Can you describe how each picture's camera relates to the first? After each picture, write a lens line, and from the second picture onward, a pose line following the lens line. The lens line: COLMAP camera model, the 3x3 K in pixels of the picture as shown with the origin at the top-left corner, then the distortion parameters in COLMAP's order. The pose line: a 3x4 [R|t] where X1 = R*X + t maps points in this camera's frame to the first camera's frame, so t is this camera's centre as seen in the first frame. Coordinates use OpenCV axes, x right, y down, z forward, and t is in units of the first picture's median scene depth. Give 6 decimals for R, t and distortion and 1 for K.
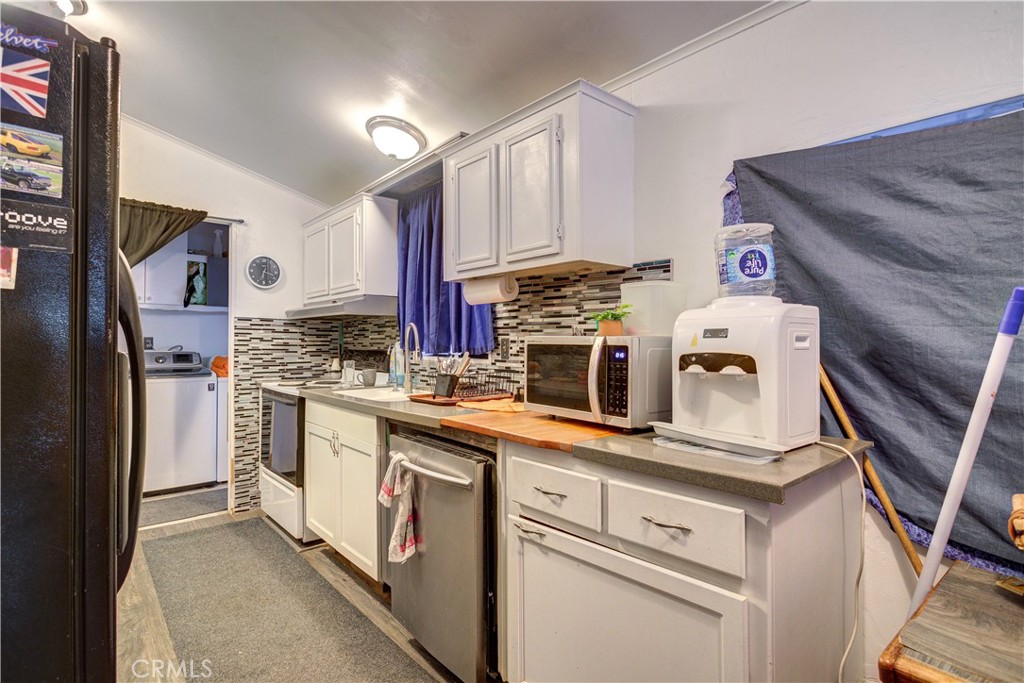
lens RADIAL K [[500.4, 0, 512.0], [0, 500.4, 341.5], [0, 0, 1]] dist [0.000392, 0.000029]
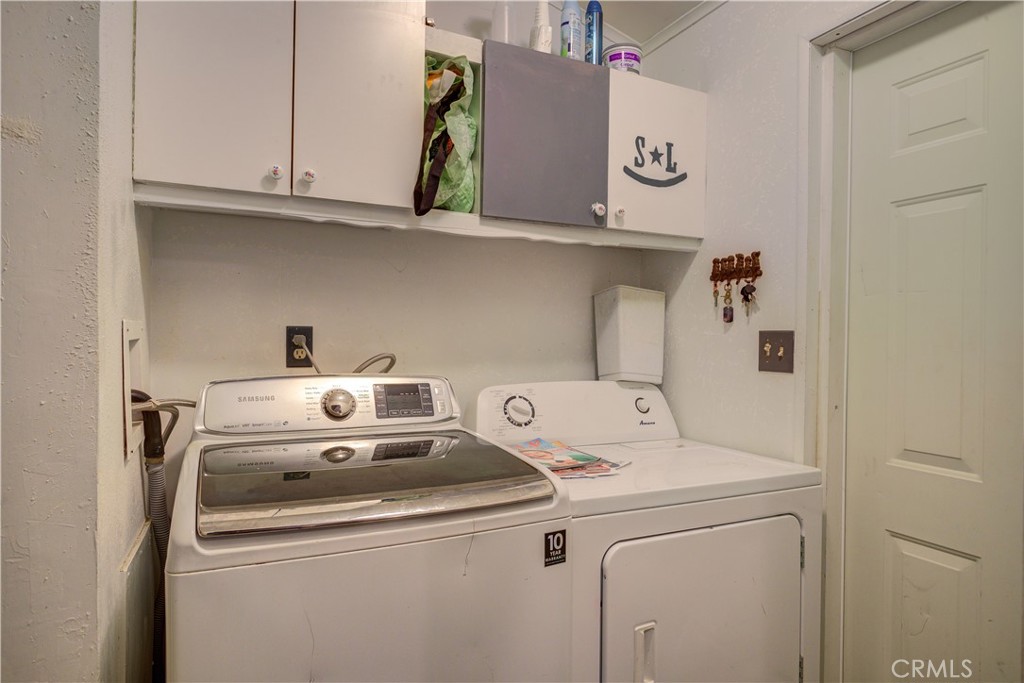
lens RADIAL K [[607.0, 0, 512.0], [0, 607.0, 341.5], [0, 0, 1]] dist [0.000058, -0.000024]
pose [[0.964861, 0.003790, -0.262734, -0.511181], [-0.003567, 0.999993, 0.001326, -0.000106], [0.262737, -0.000342, 0.964868, 0.685188]]
